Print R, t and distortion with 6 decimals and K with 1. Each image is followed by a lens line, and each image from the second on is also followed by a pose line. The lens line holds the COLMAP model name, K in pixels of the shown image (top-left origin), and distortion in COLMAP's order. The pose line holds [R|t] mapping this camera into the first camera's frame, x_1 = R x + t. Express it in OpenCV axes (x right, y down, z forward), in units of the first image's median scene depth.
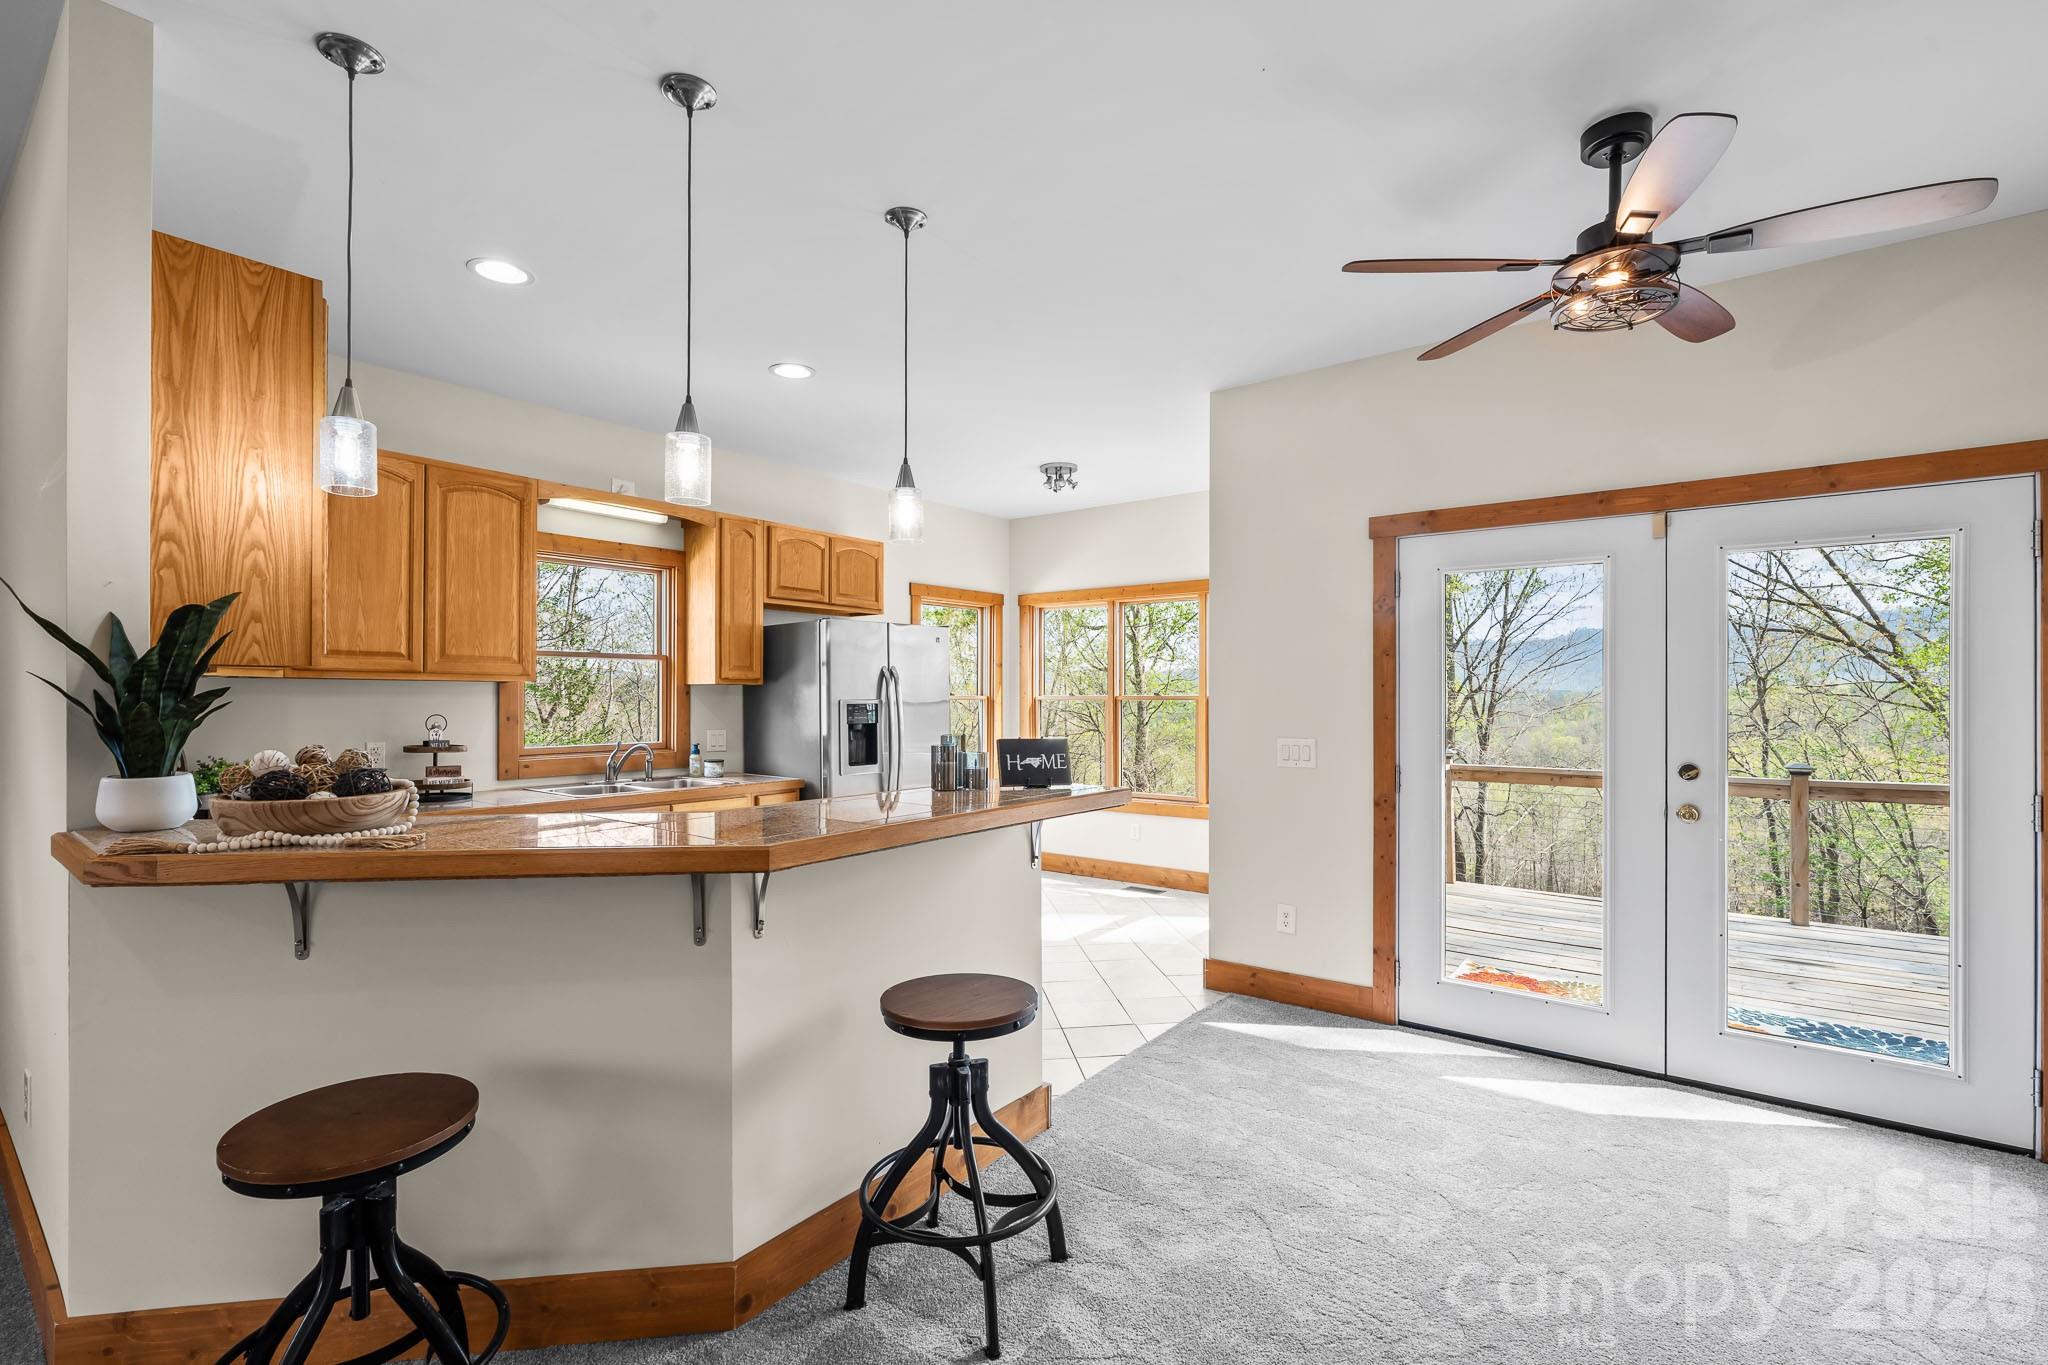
lens RADIAL K [[912.8, 0, 1023.3], [0, 912.8, 686.9], [0, 0, 1]] dist [-0.003120, -0.000341]
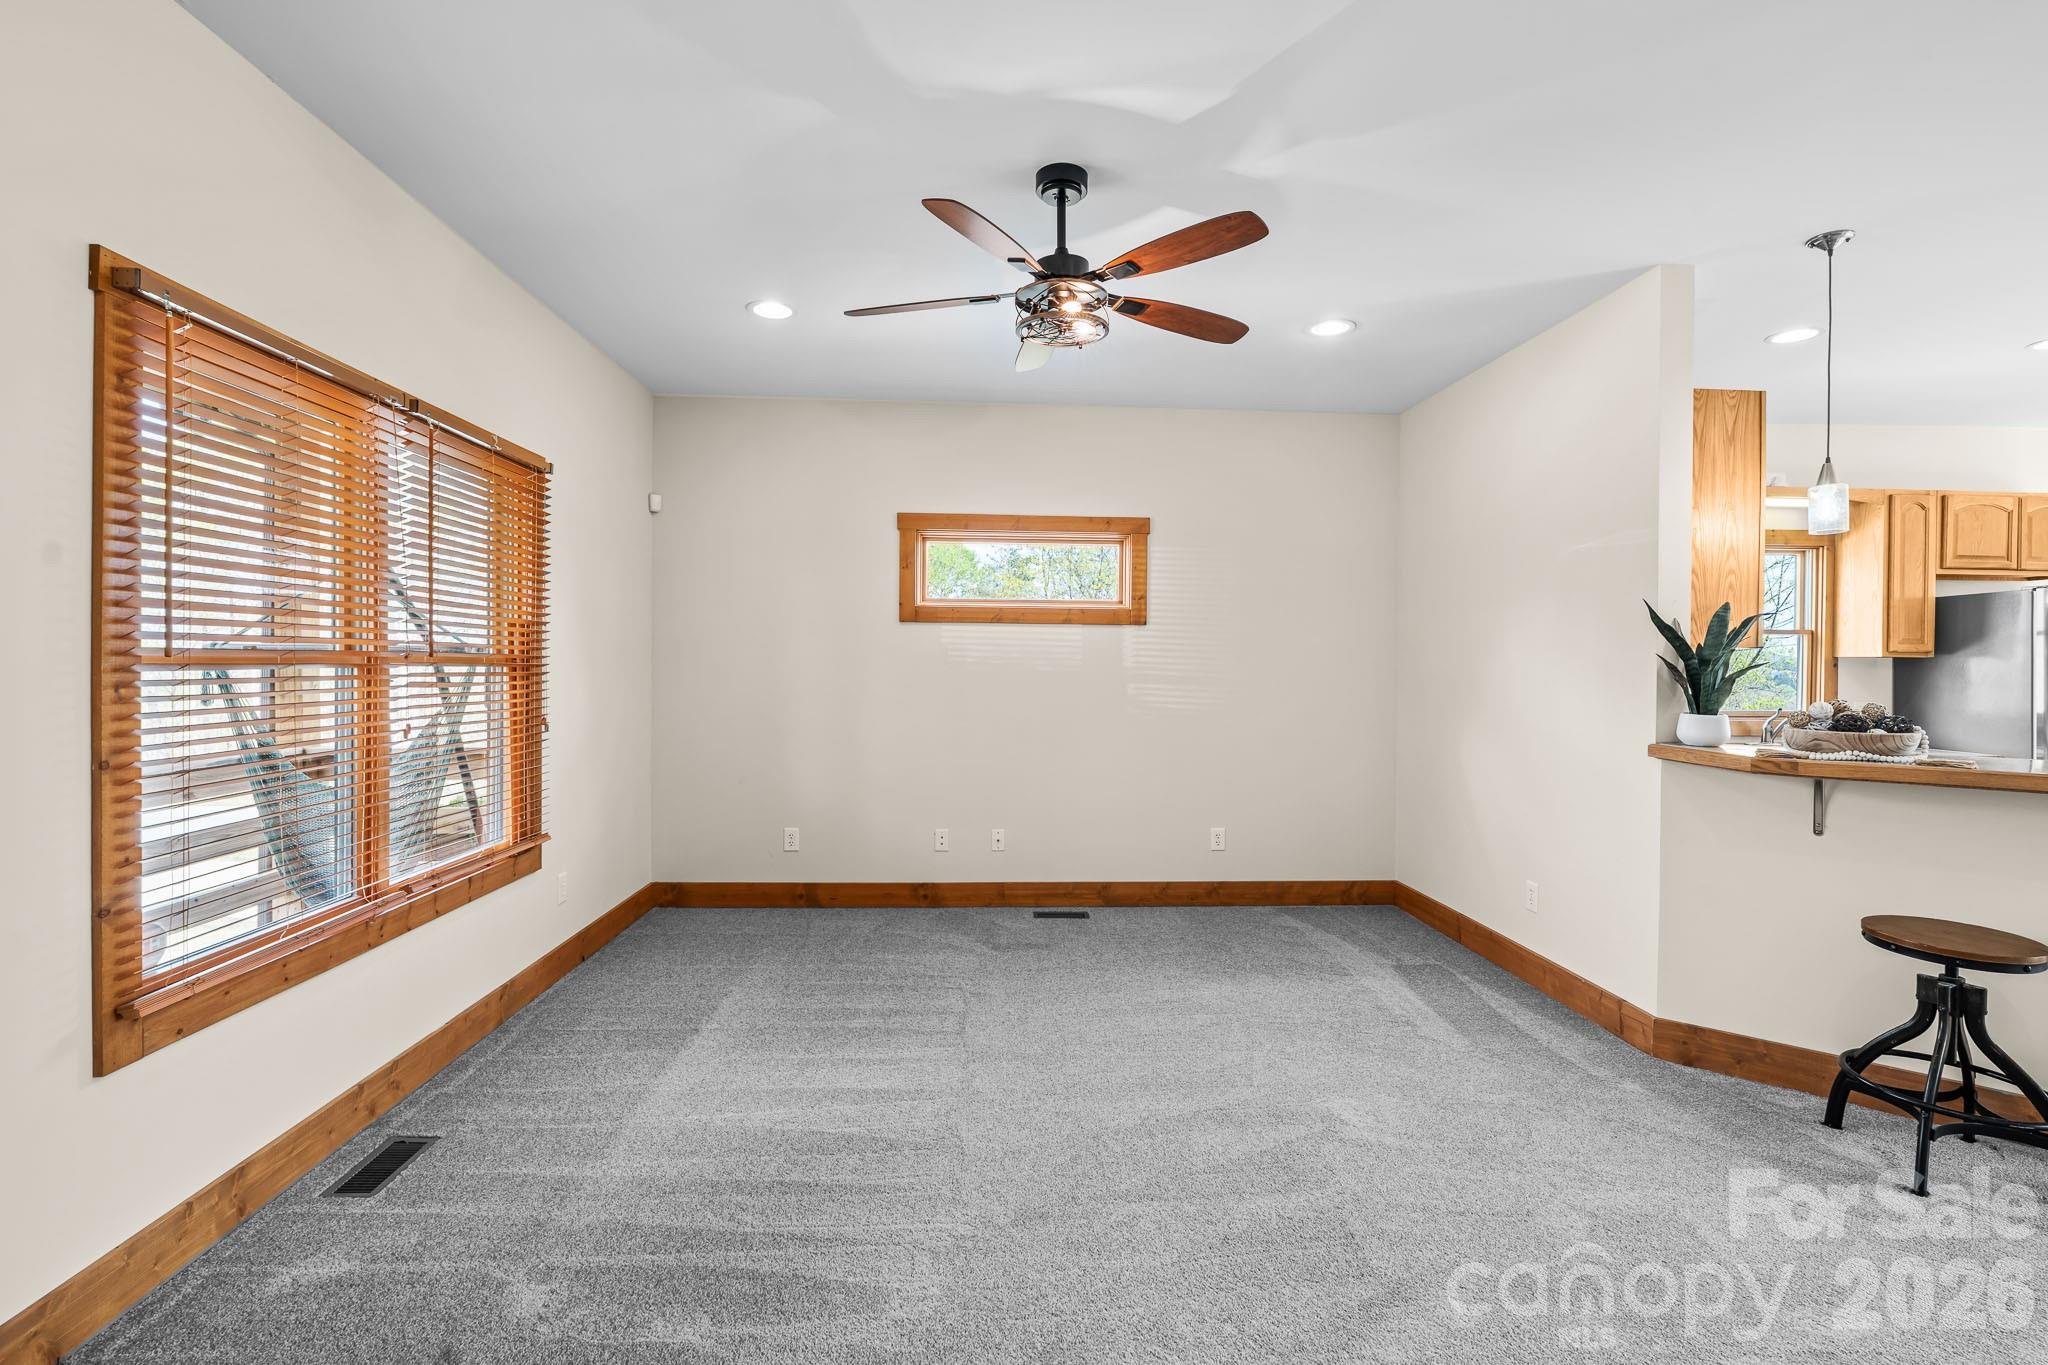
lens RADIAL K [[919.0, 0, 1021.7], [0, 919.0, 660.8], [0, 0, 1]] dist [0.000343, -0.000182]
pose [[0.654253, 0.008125, -0.756232, -0.318358], [-0.003151, 0.999963, 0.008018, -0.007114], [0.756269, -0.002863, 0.654254, -0.693173]]
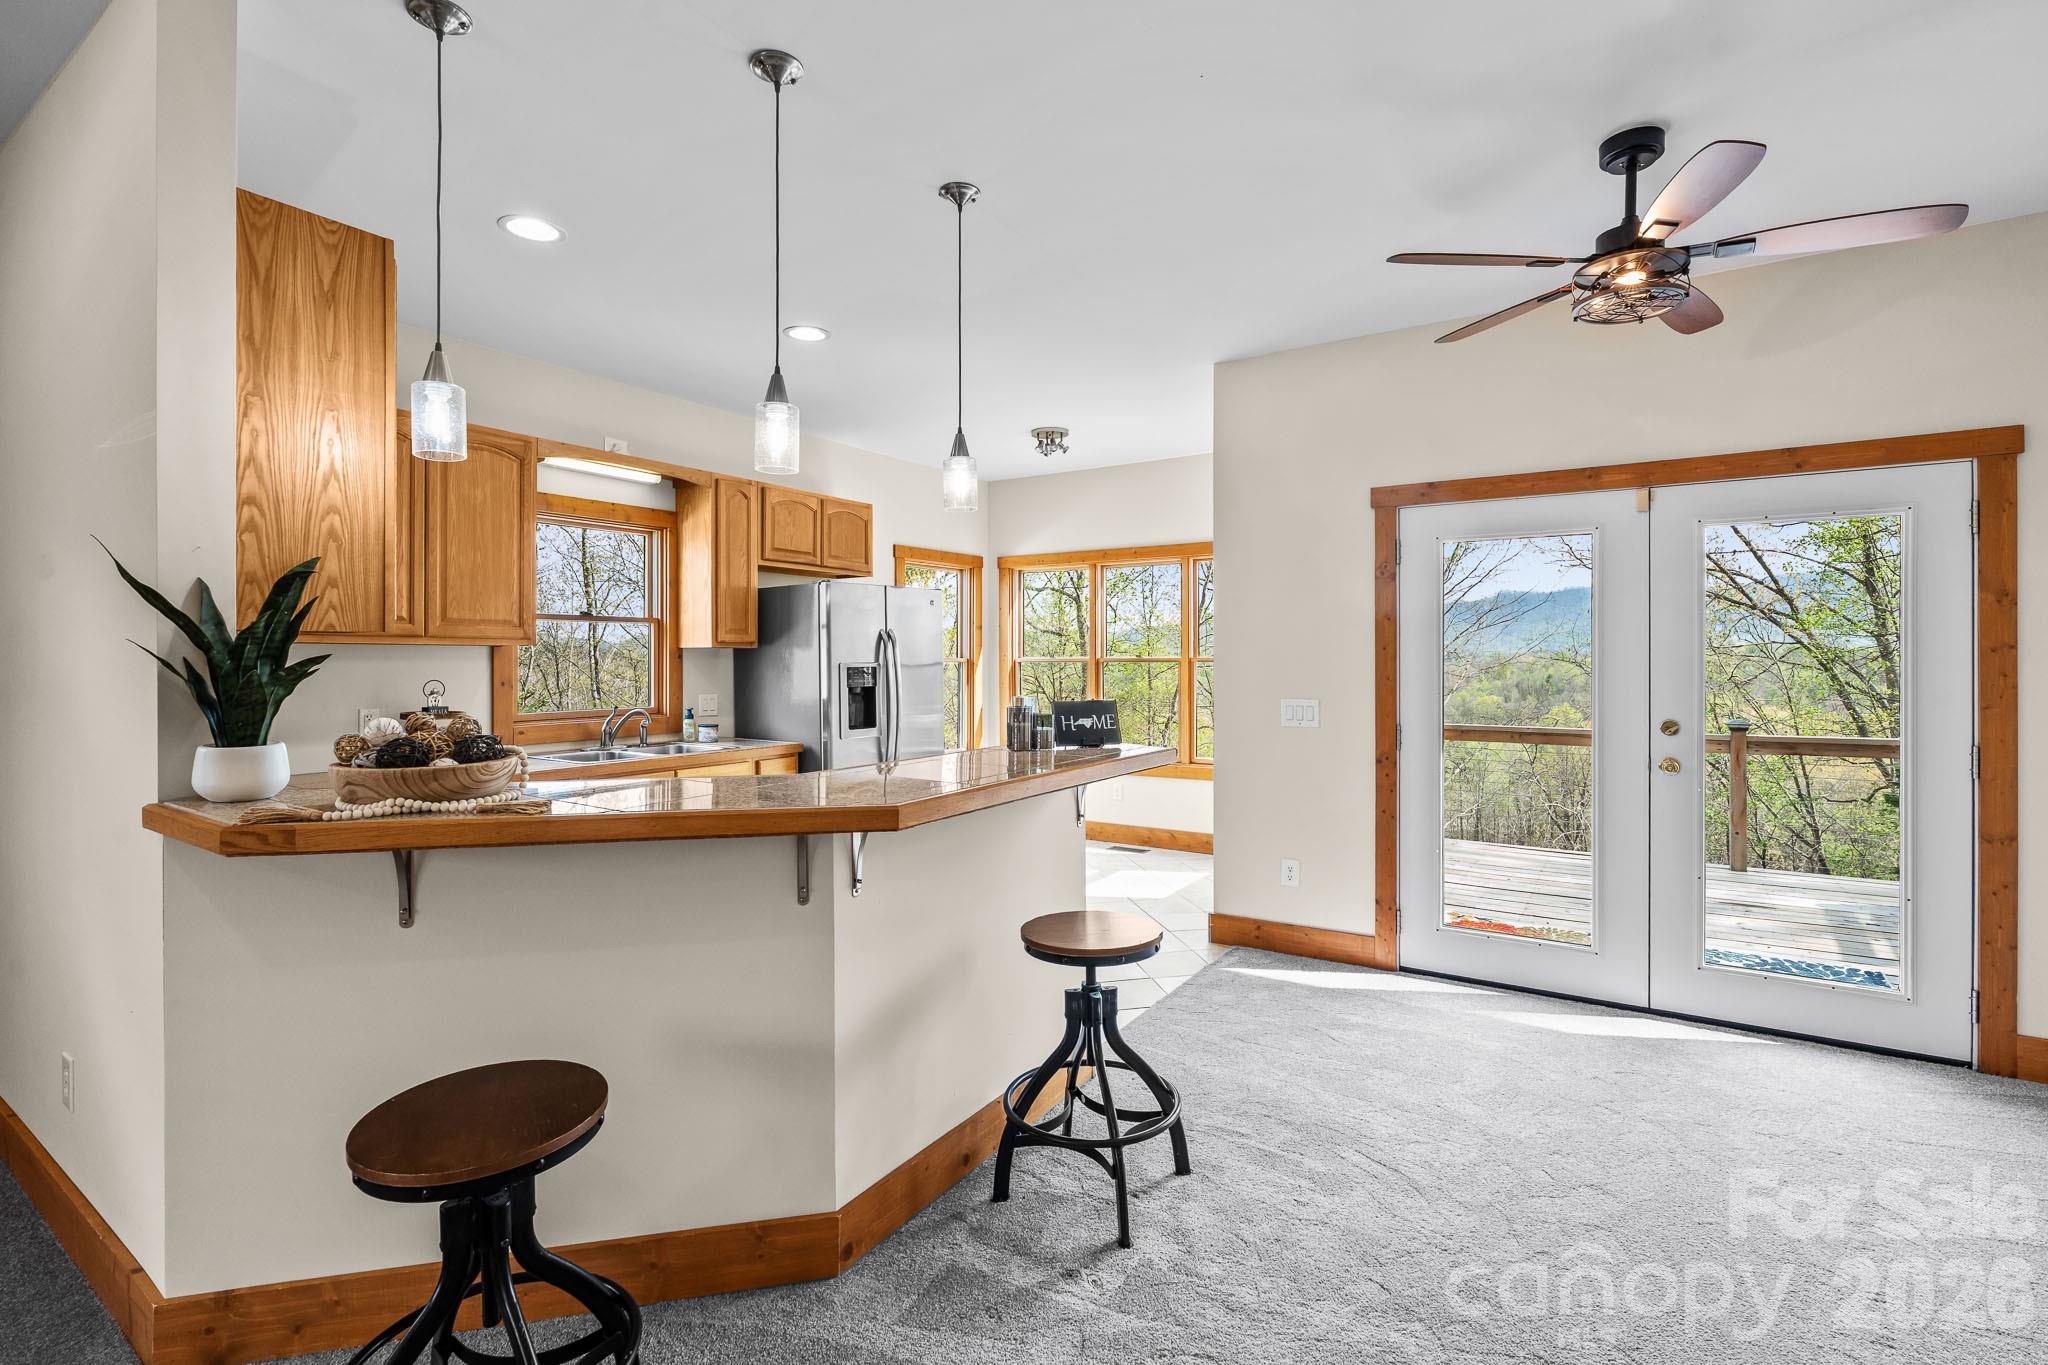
lens RADIAL K [[927.5, 0, 1032.6], [0, 927.5, 650.2], [0, 0, 1]] dist [-0.004314, 0.000118]
pose [[0.996818, -0.001753, 0.079689, -0.121919], [0.001581, 0.999996, 0.002226, -0.003181], [-0.079693, -0.002093, 0.996817, -0.039670]]
